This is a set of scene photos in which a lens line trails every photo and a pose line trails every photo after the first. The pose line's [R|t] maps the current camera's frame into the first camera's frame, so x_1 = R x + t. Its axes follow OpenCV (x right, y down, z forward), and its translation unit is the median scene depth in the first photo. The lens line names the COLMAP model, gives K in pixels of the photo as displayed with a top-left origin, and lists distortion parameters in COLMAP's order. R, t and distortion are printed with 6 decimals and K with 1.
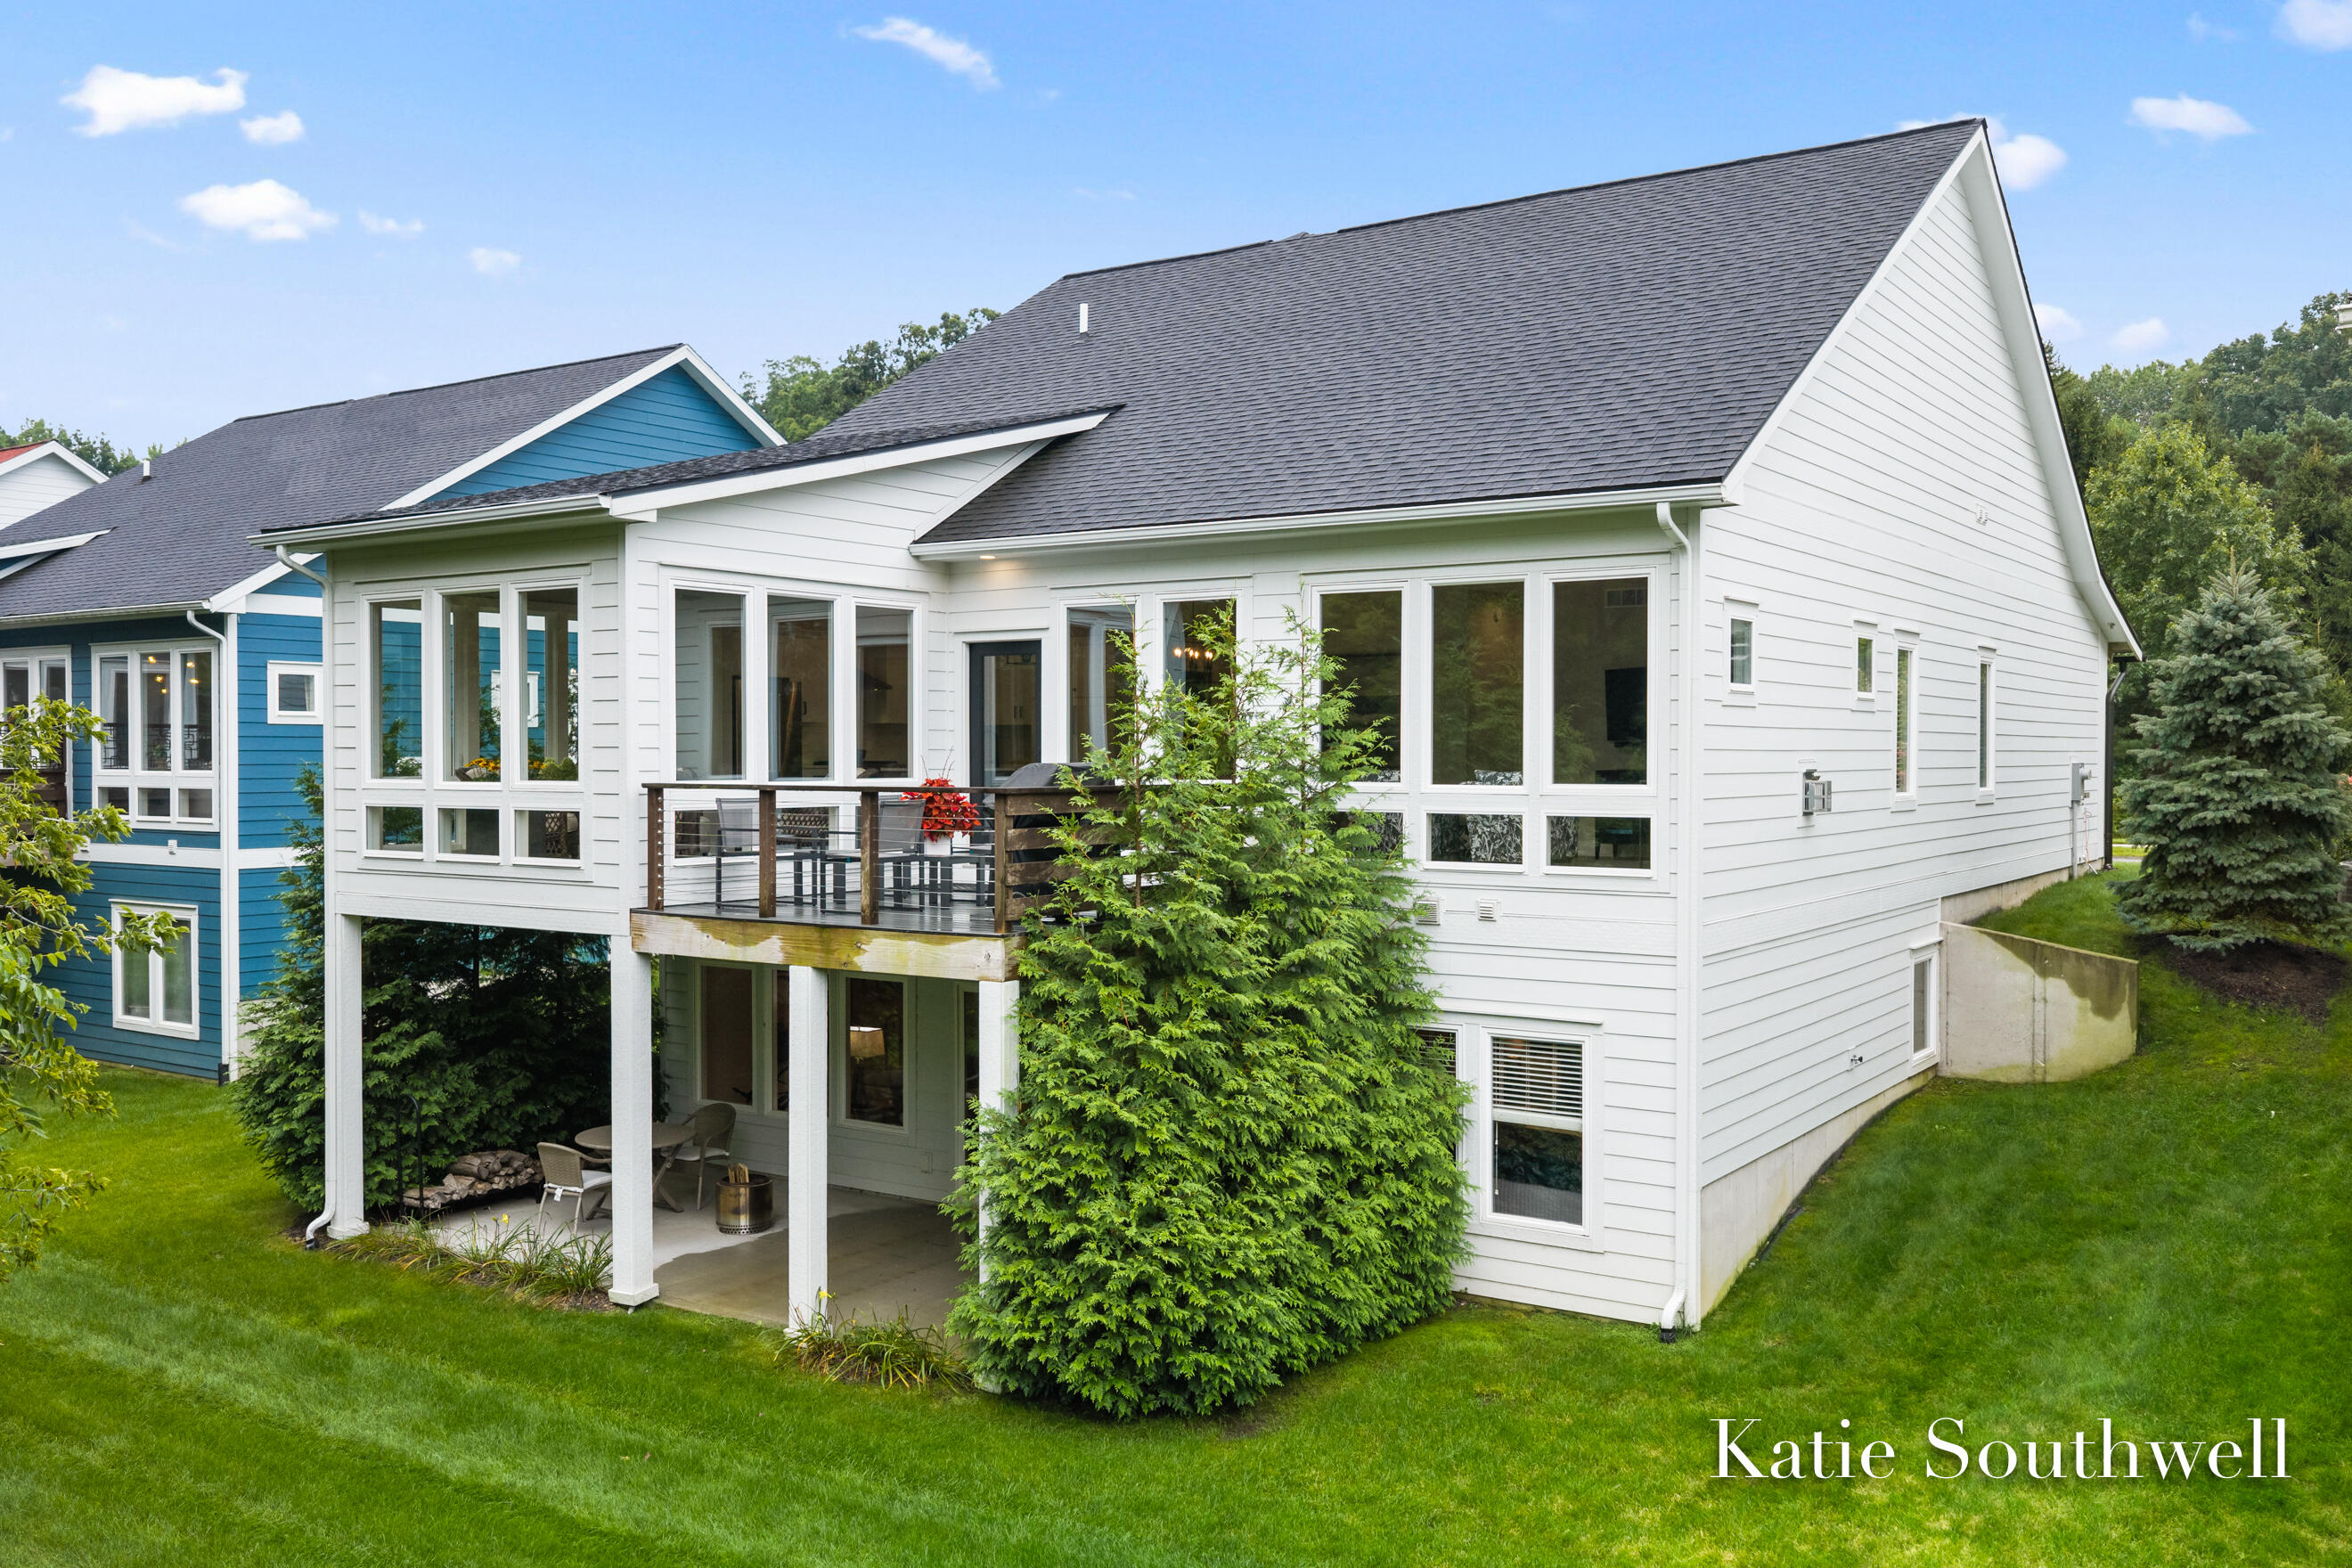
lens RADIAL K [[1969.7, 0, 1176.0], [0, 1969.7, 784.0], [0, 0, 1]] dist [0.037831, -0.092941]
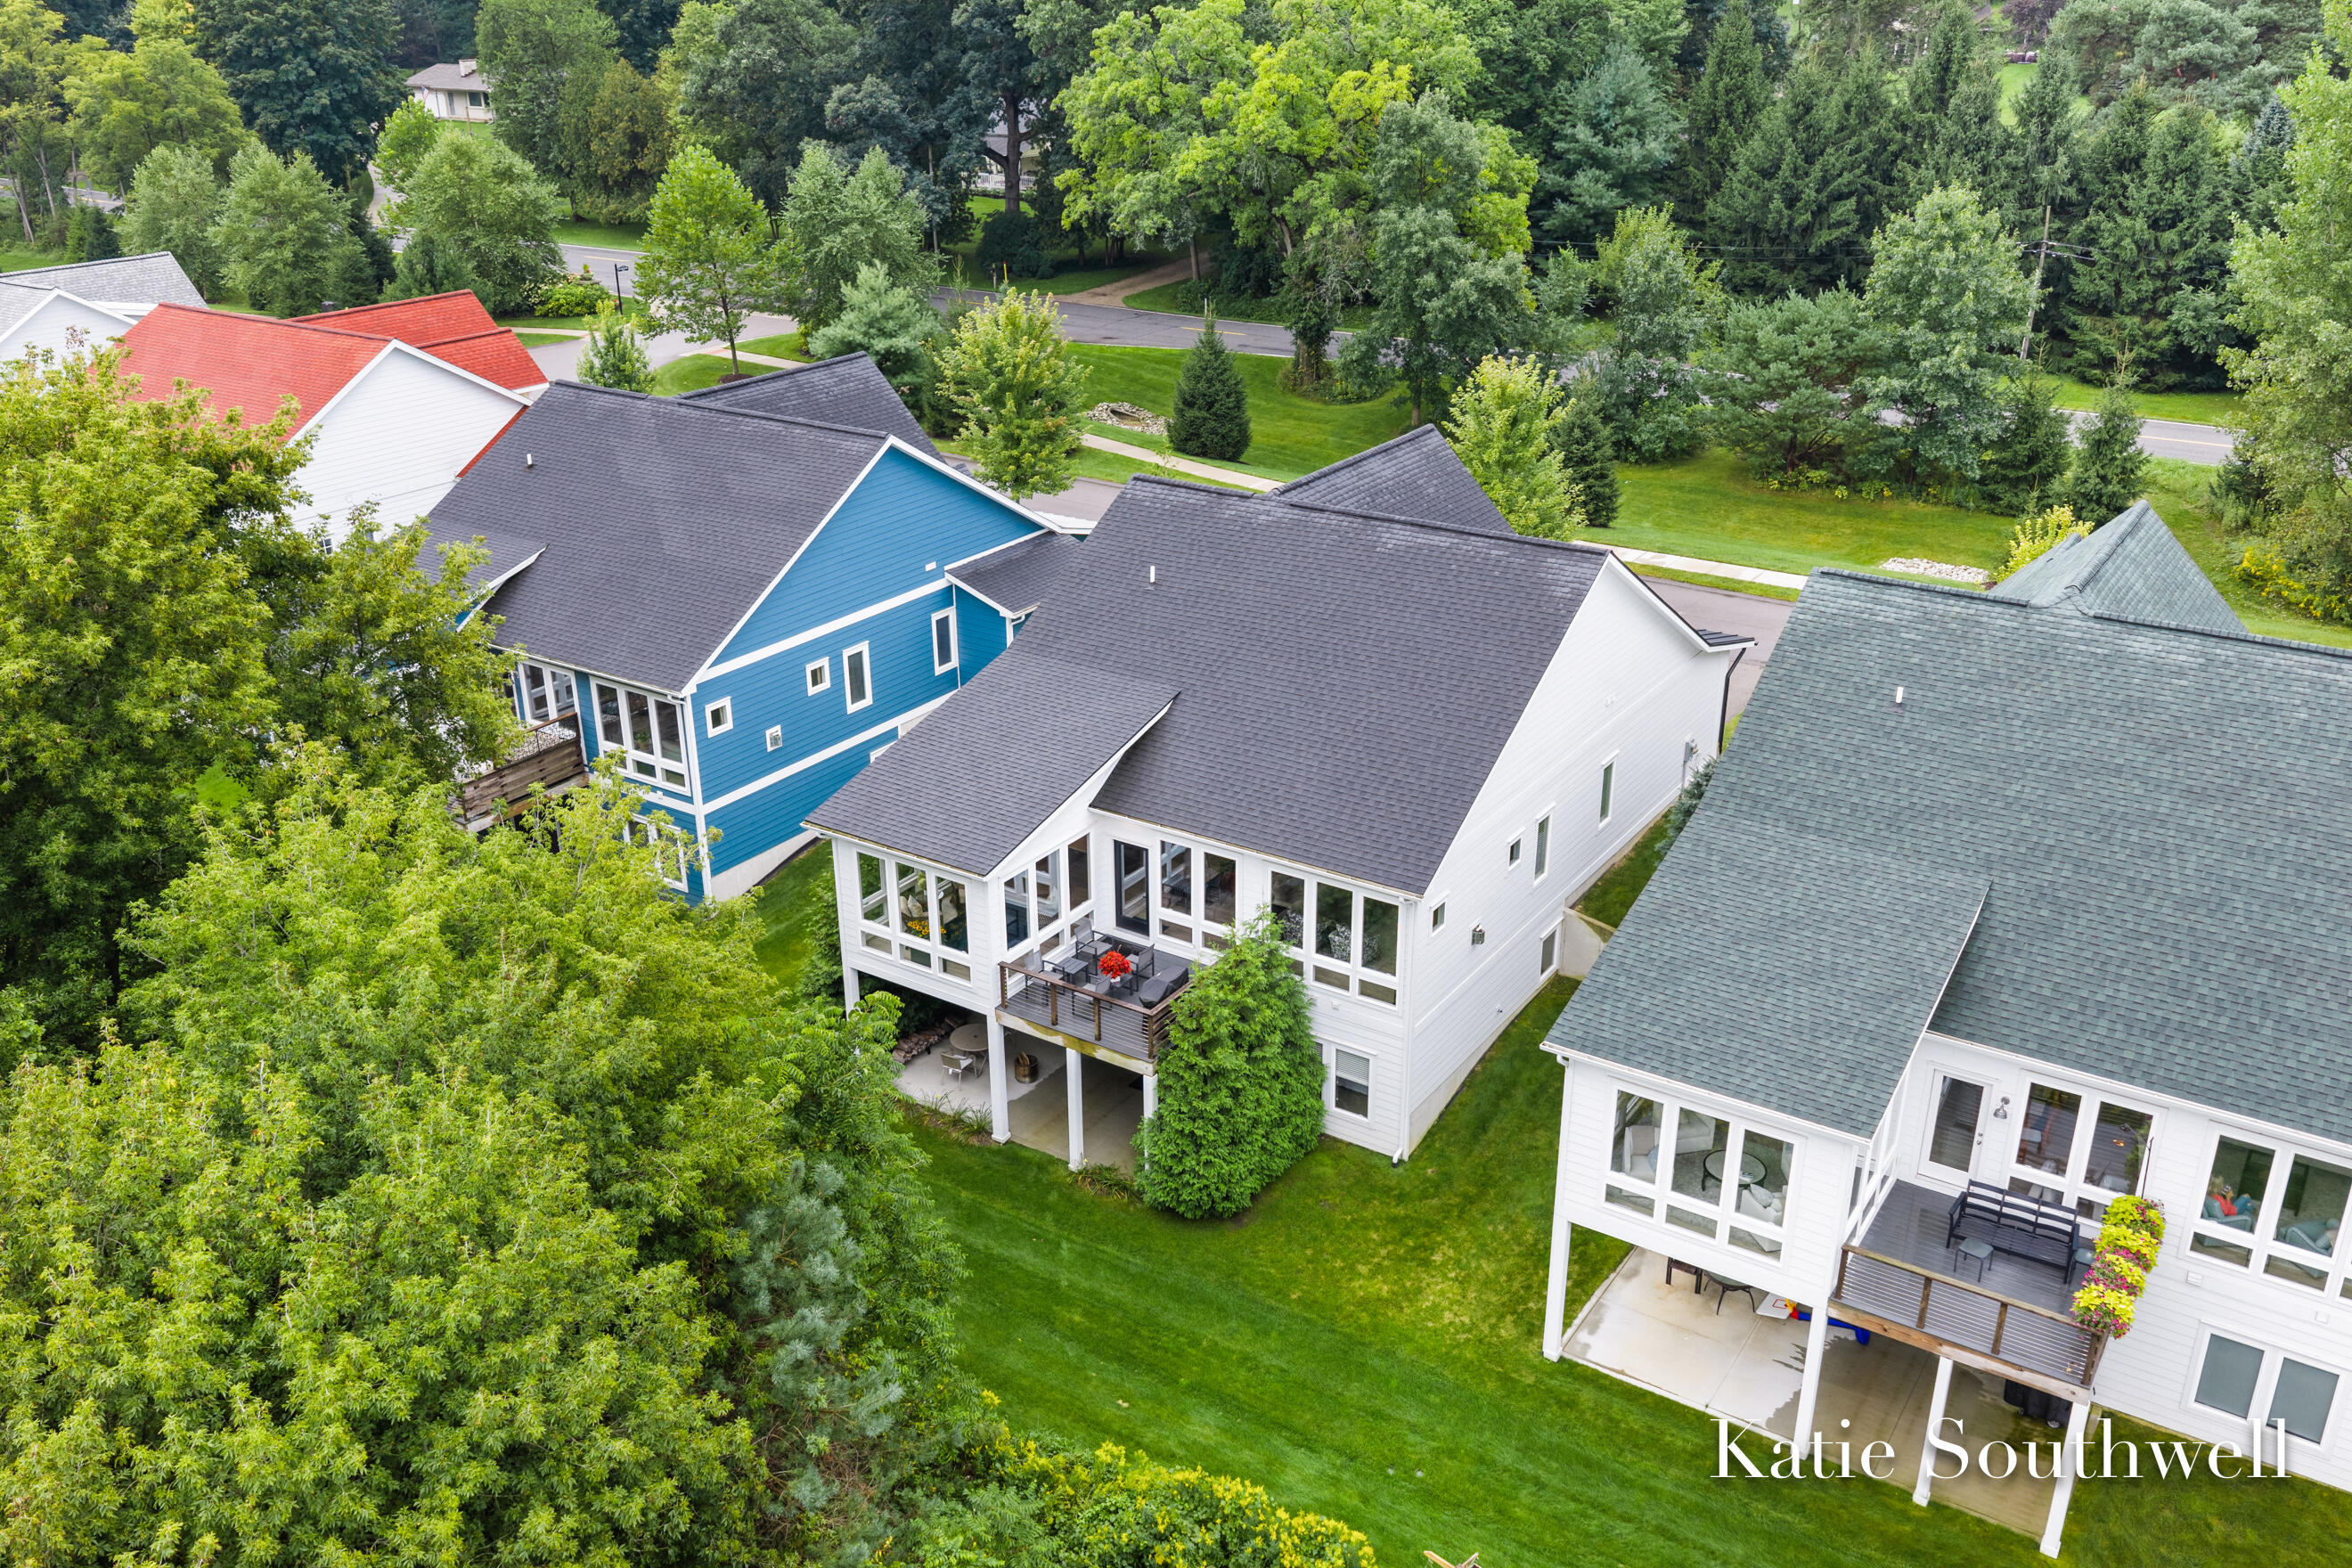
lens RADIAL K [[1969.7, 0, 1176.0], [0, 1969.7, 784.0], [0, 0, 1]] dist [0.037831, -0.092941]
pose [[0.999888, -0.014853, 0.001895, -0.045280], [0.012982, 0.923029, 0.384510, -1.146669], [-0.007460, -0.384442, 0.923119, -1.191921]]
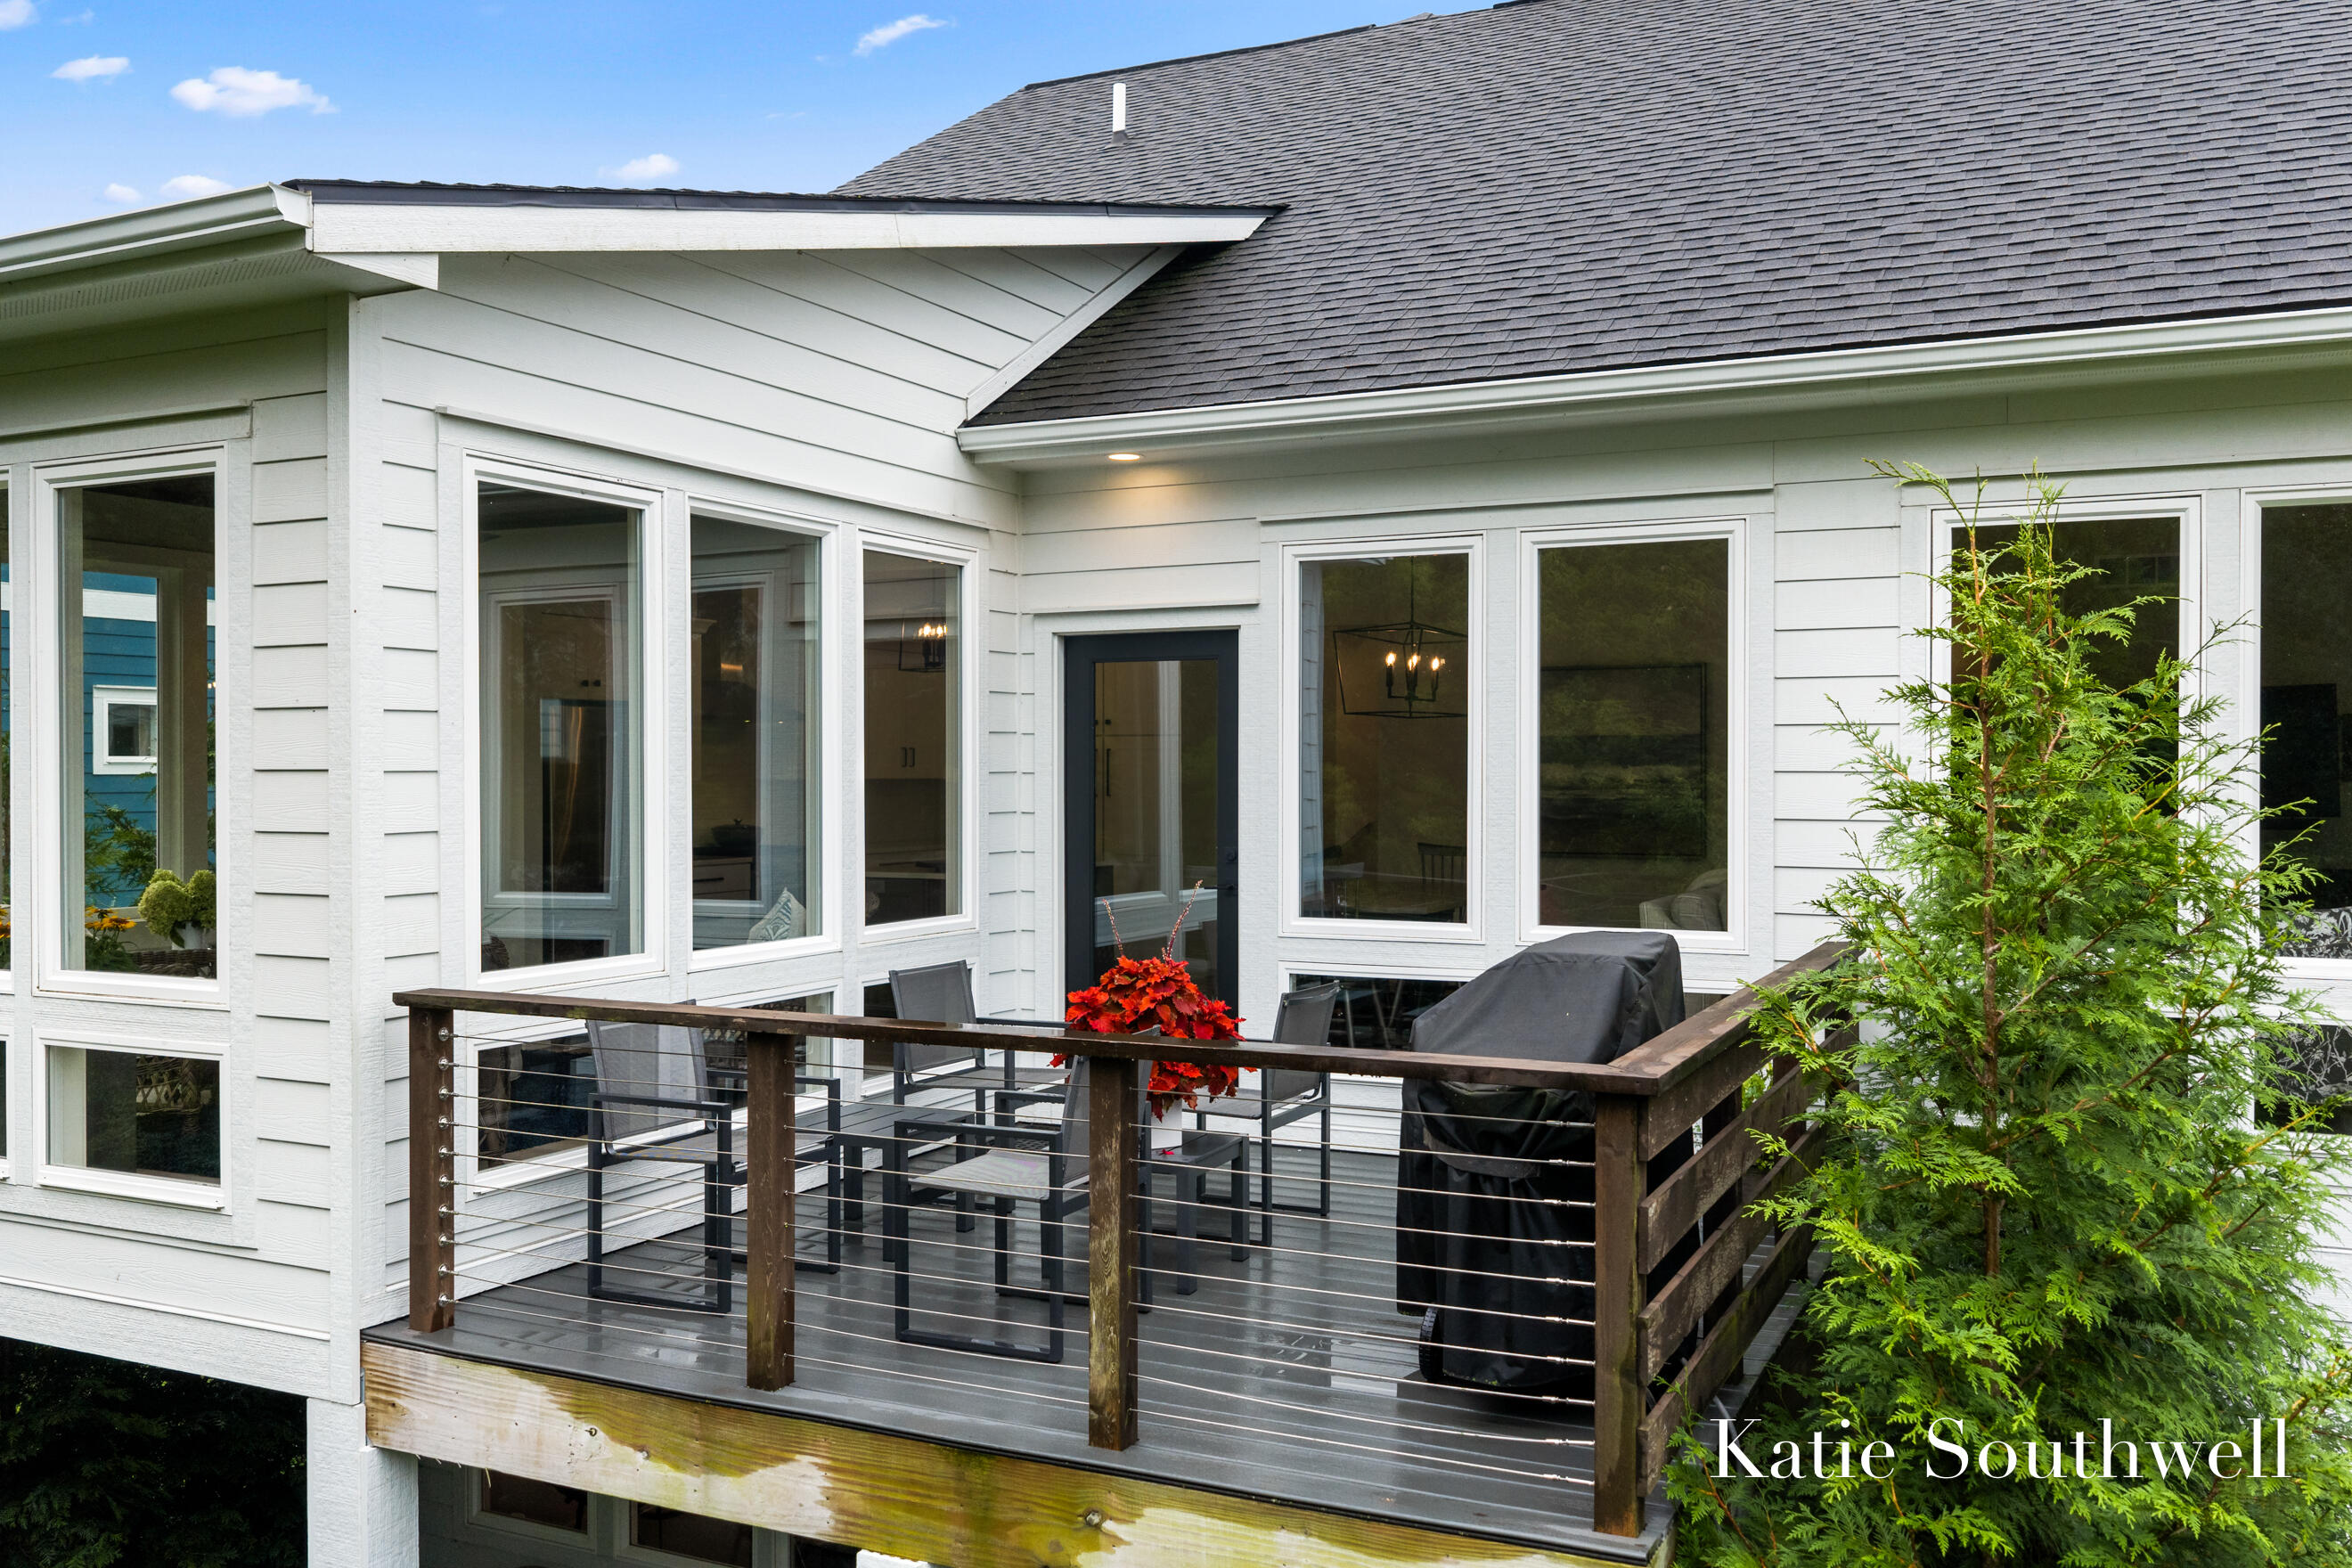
lens RADIAL K [[1962.1, 0, 1176.0], [0, 1962.1, 784.0], [0, 0, 1]] dist [-0.006711, 0.001926]
pose [[0.989183, -0.003070, 0.146652, -0.175689], [0.004152, 0.999966, -0.007070, -0.036313], [-0.146625, 0.007603, 0.989163, 0.601248]]
